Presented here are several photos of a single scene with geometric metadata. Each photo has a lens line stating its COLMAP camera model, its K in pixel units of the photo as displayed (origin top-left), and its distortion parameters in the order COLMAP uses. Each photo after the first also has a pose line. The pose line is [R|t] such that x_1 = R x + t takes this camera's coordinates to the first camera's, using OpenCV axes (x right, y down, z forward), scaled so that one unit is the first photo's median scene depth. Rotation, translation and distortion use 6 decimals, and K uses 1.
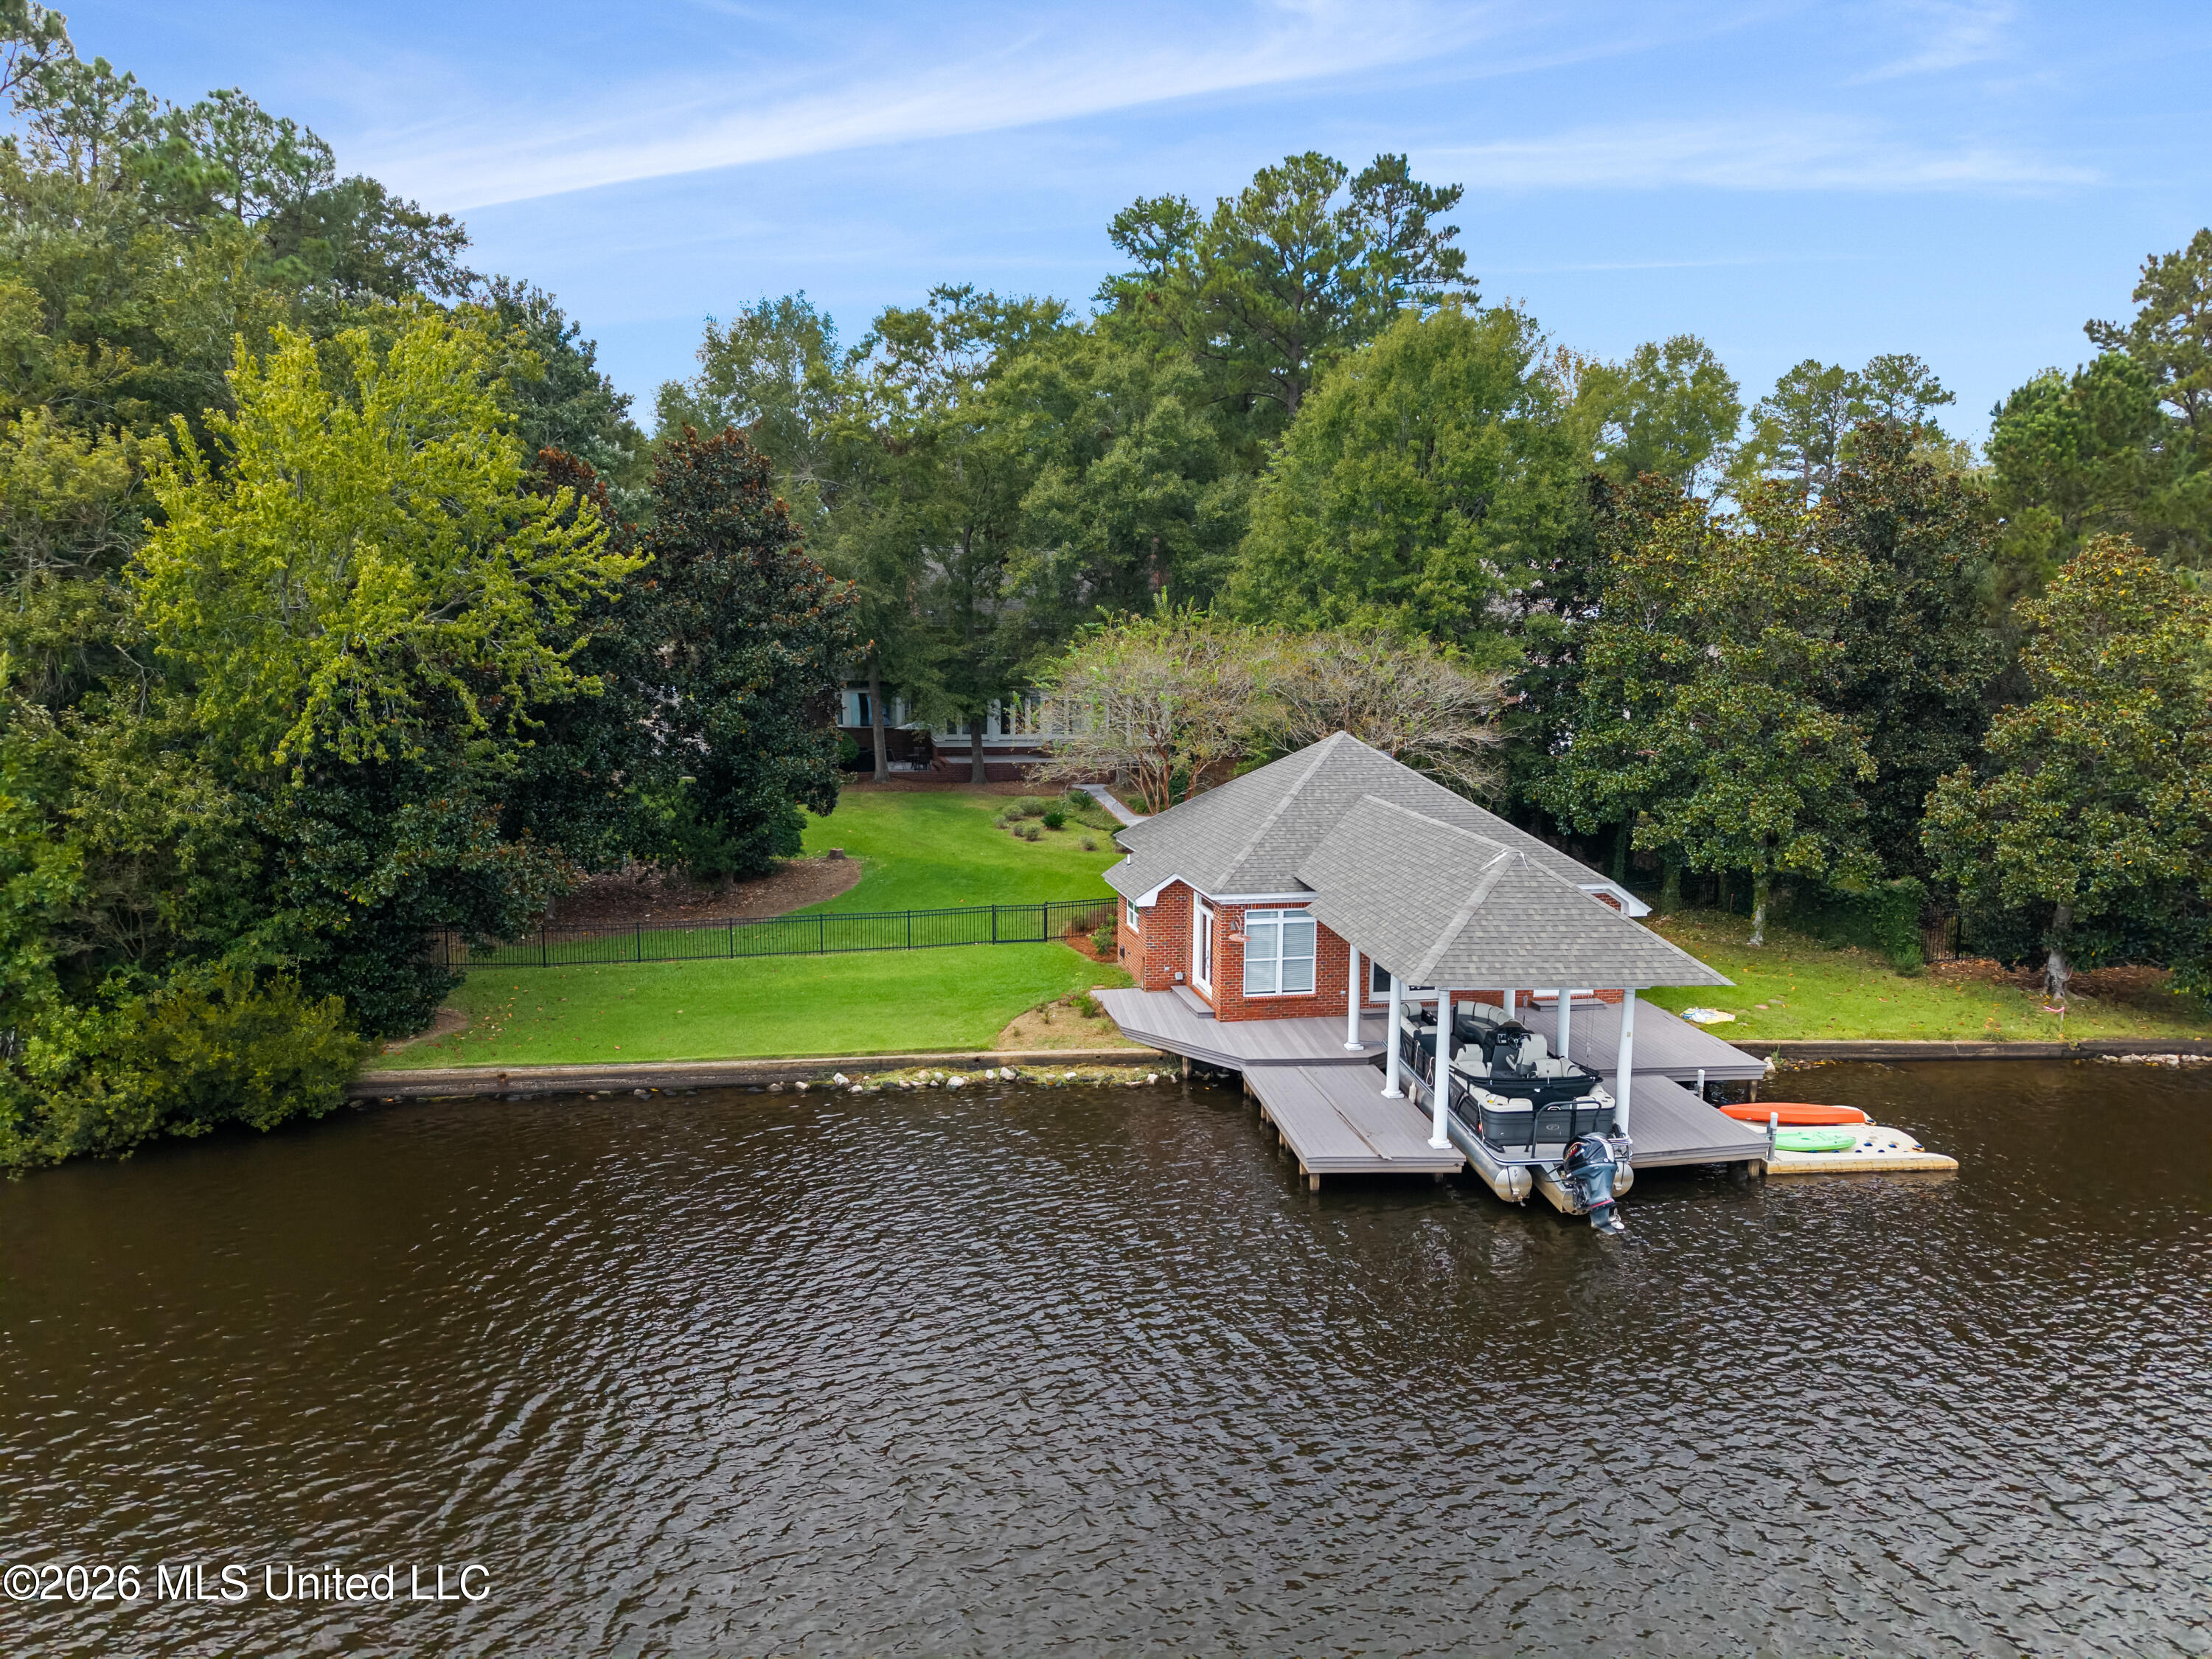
lens RADIAL K [[1517.1, 0, 1106.0], [0, 1517.1, 829.5], [0, 0, 1]] dist [0.072831, -0.071351]
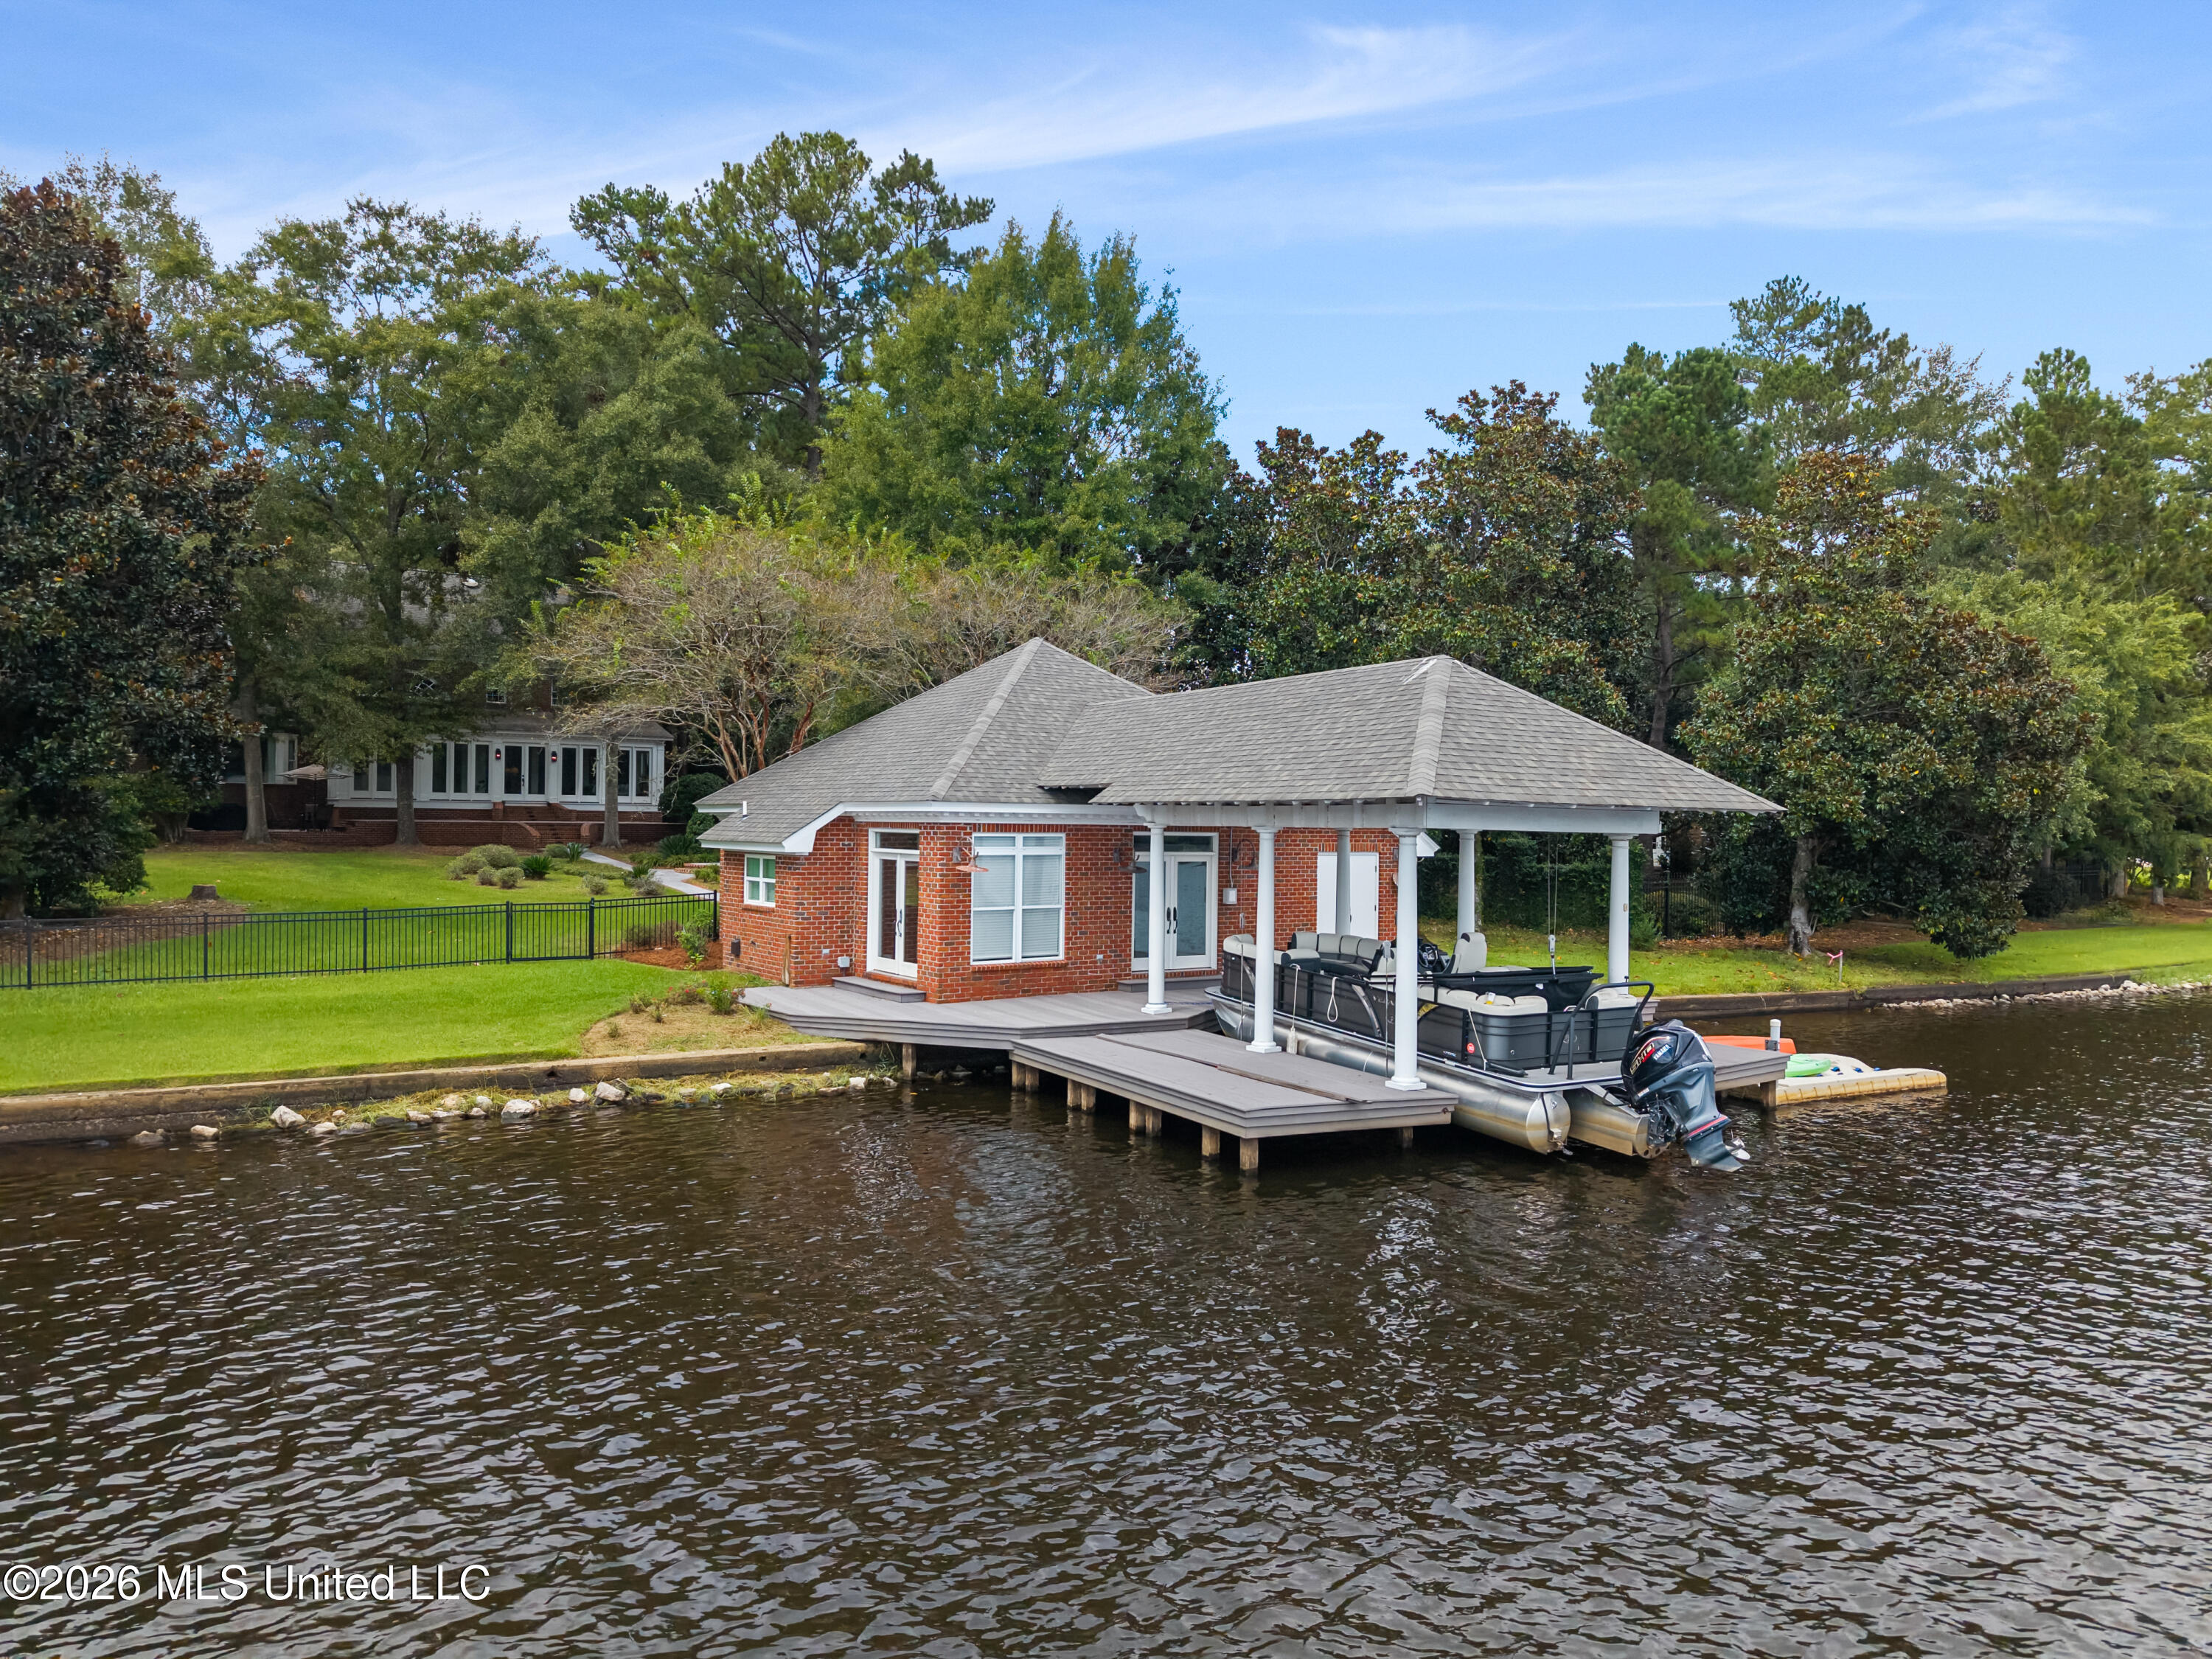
lens RADIAL K [[1510.5, 0, 1114.3], [0, 1510.5, 814.2], [0, 0, 1]] dist [0.060735, -0.076250]
pose [[0.919743, 0.007779, 0.392444, -0.112841], [0.048390, 0.989930, -0.133031, 0.137360], [-0.389527, 0.141345, 0.910104, 0.364688]]
